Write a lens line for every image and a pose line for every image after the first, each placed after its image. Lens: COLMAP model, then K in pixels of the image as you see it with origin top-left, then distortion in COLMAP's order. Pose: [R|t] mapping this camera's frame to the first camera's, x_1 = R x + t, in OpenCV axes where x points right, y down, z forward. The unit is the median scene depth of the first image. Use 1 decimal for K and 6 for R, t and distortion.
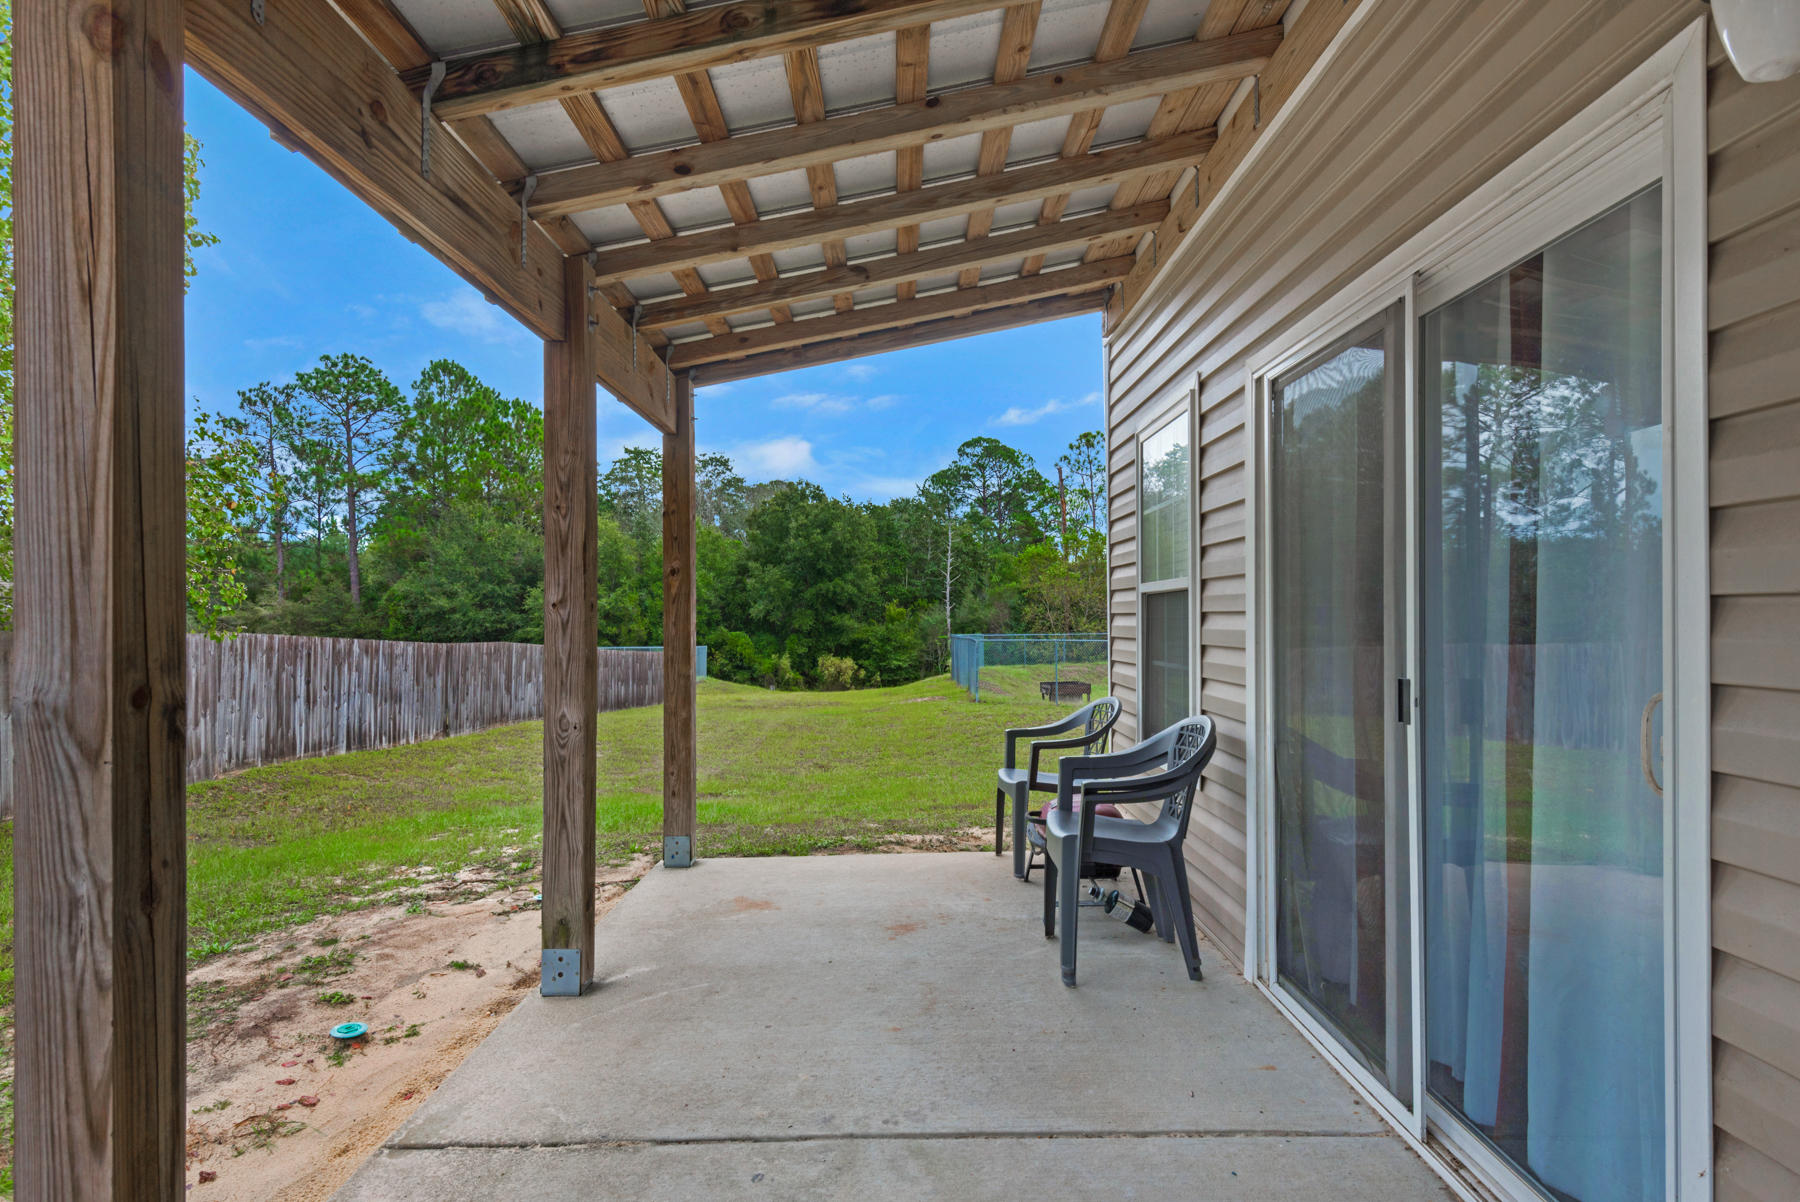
lens RADIAL K [[1003.4, 0, 901.2], [0, 1003.4, 610.3], [0, 0, 1]] dist [0.046304, -0.034454]
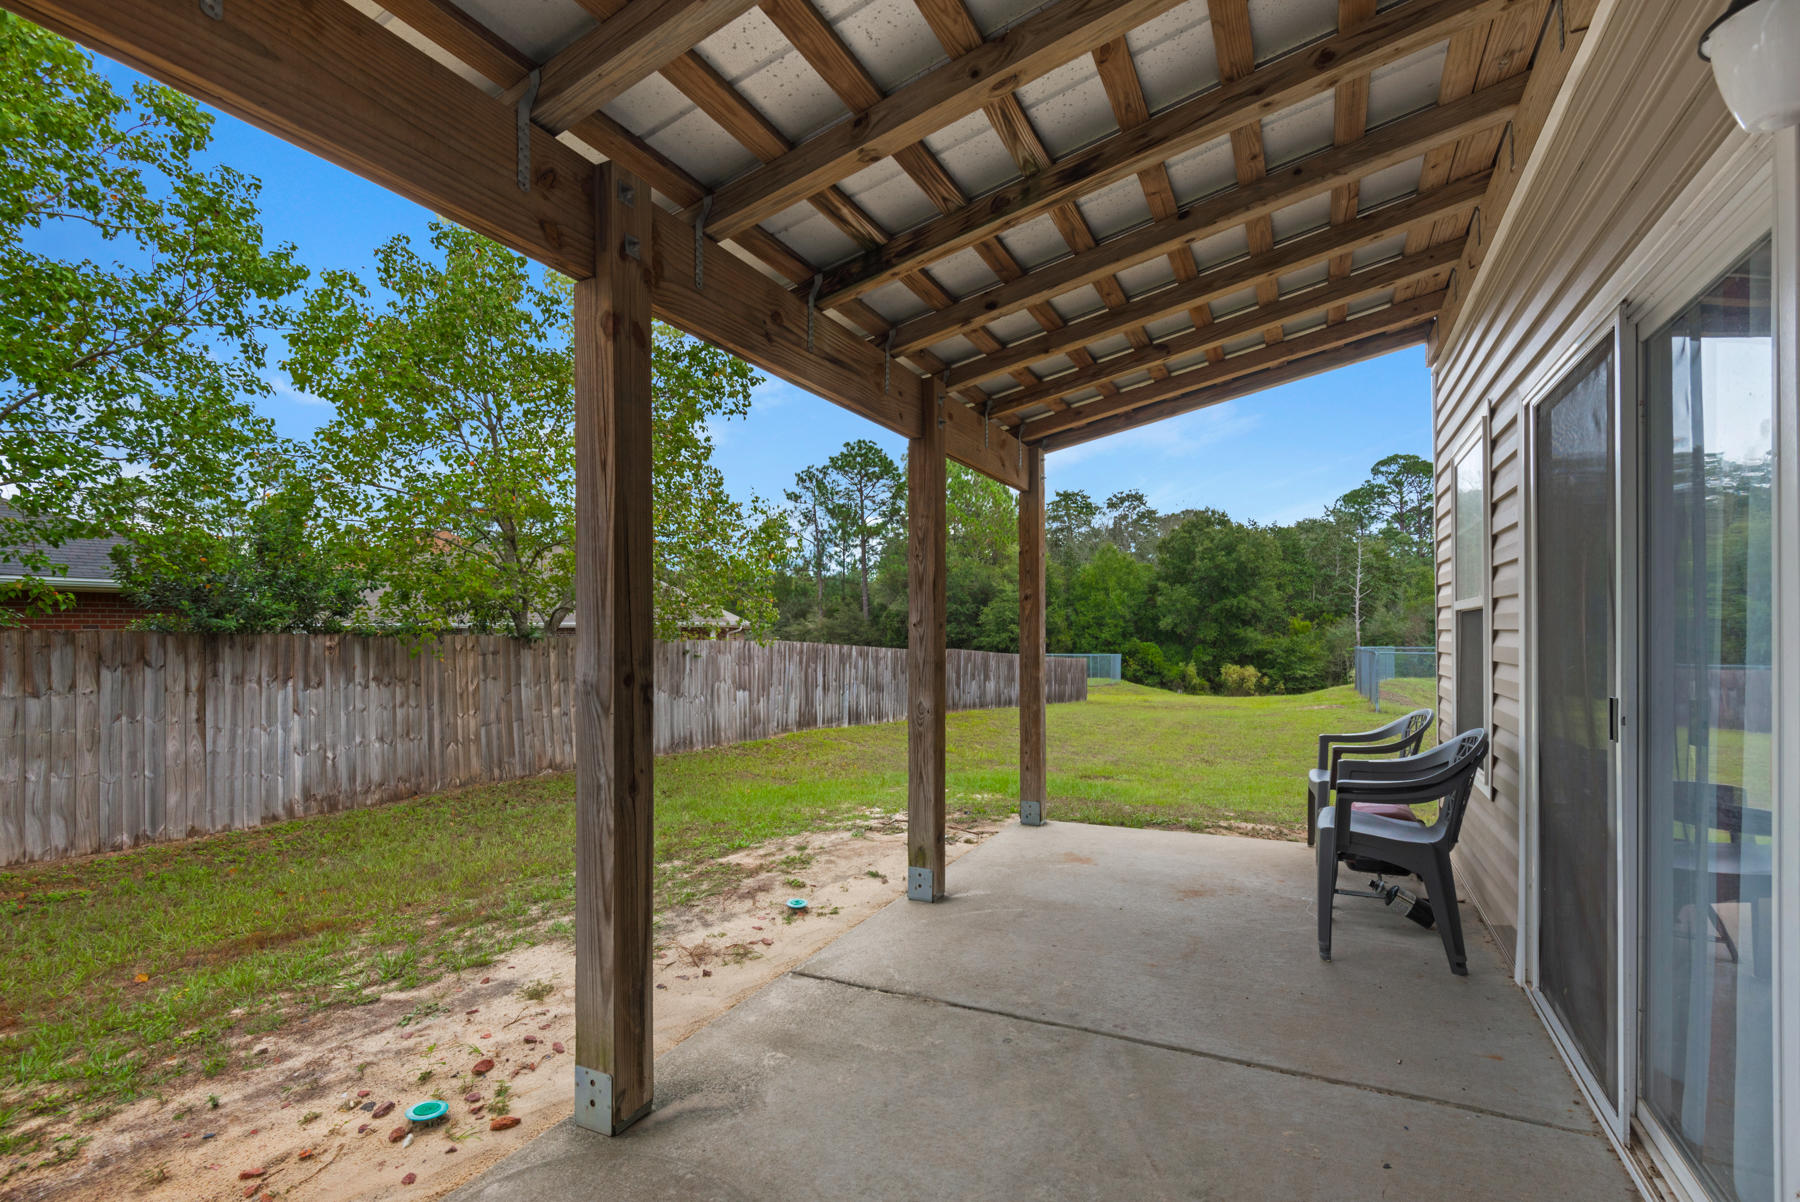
lens RADIAL K [[834.1, 0, 895.9], [0, 834.1, 624.7], [0, 0, 1]] dist [0.046367, -0.037521]
pose [[0.895836, -0.002115, -0.444380, 0.053457], [0.002548, 0.999997, 0.000377, -0.002044], [0.444378, -0.001471, 0.895838, -0.021895]]
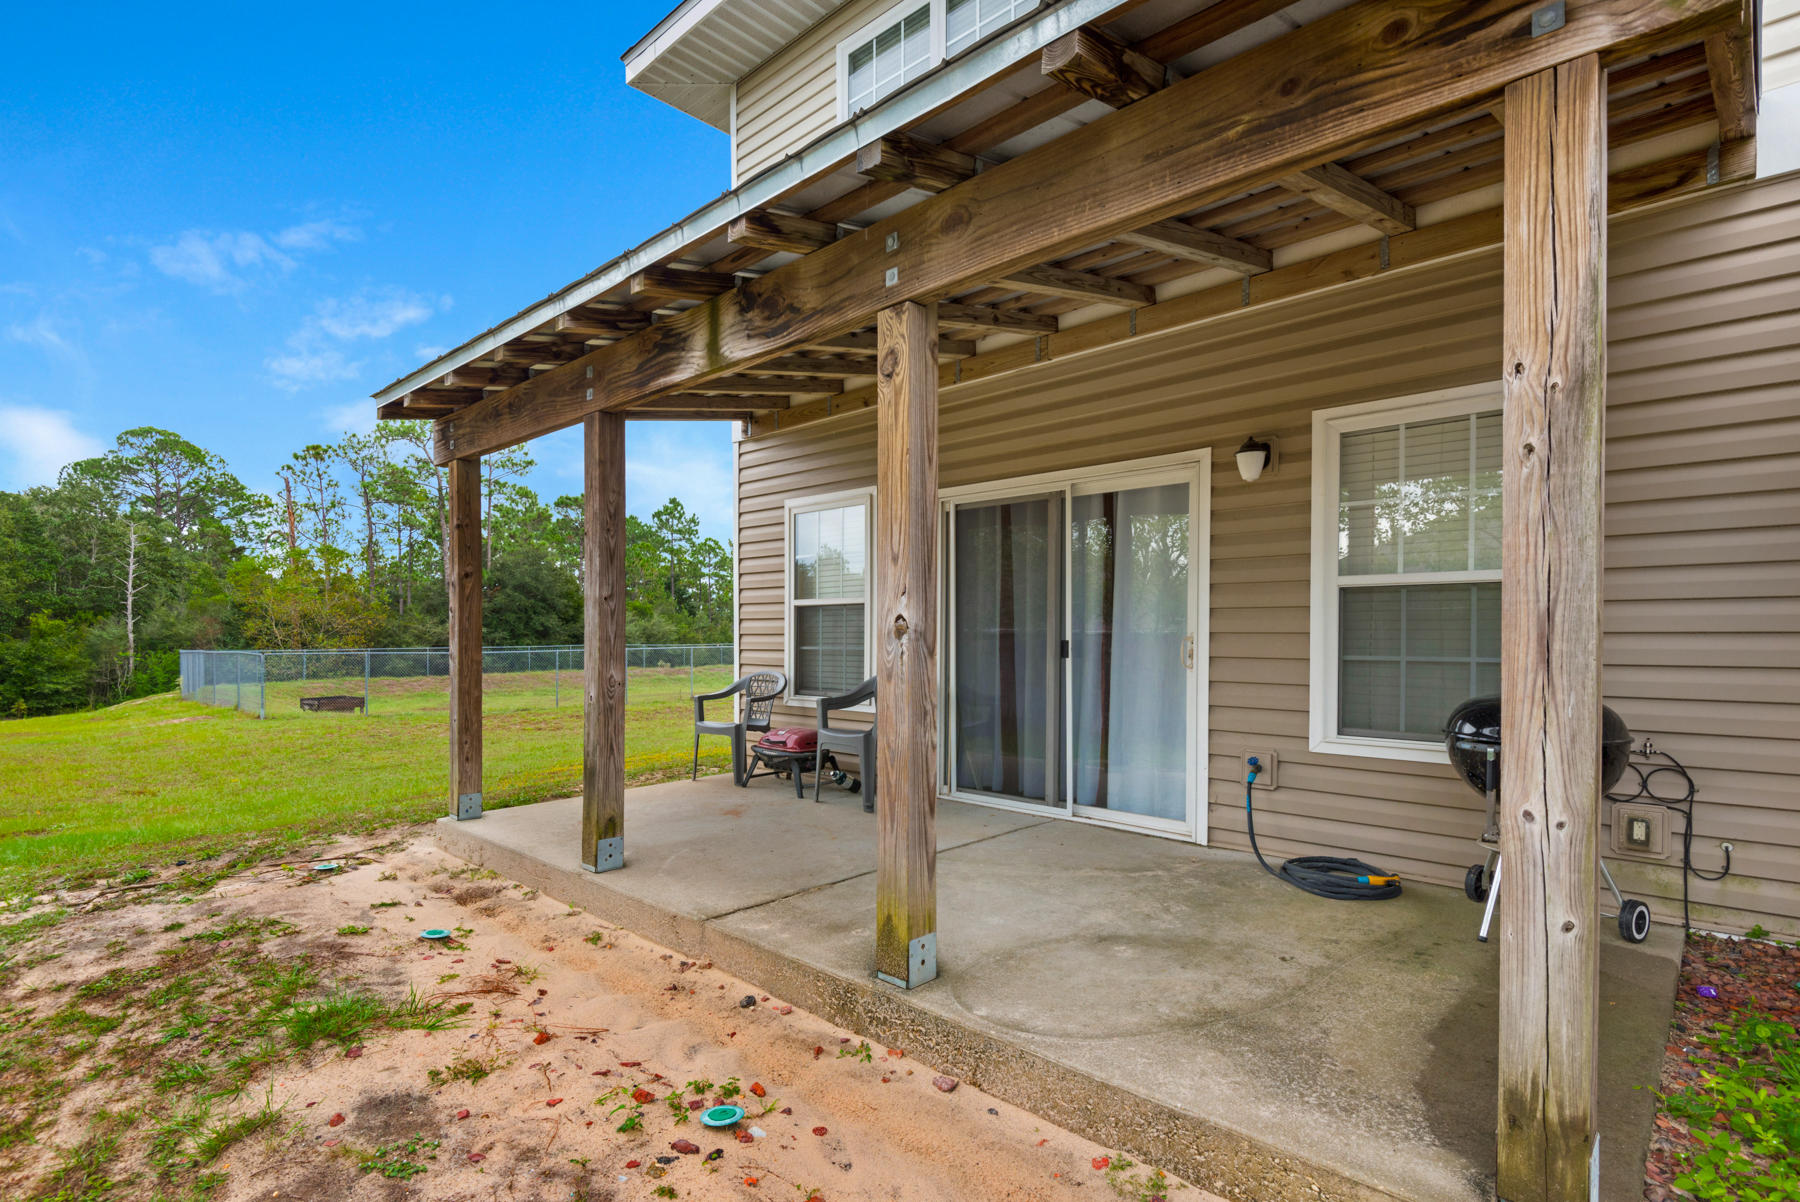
lens RADIAL K [[871.2, 0, 900.4], [0, 871.2, 647.1], [0, 0, 1]] dist [0.028311, -0.020345]
pose [[0.693824, -0.001868, 0.720142, -0.326448], [-0.011598, 0.999838, 0.013767, 0.014498], [-0.720051, -0.017904, 0.693690, -0.052767]]
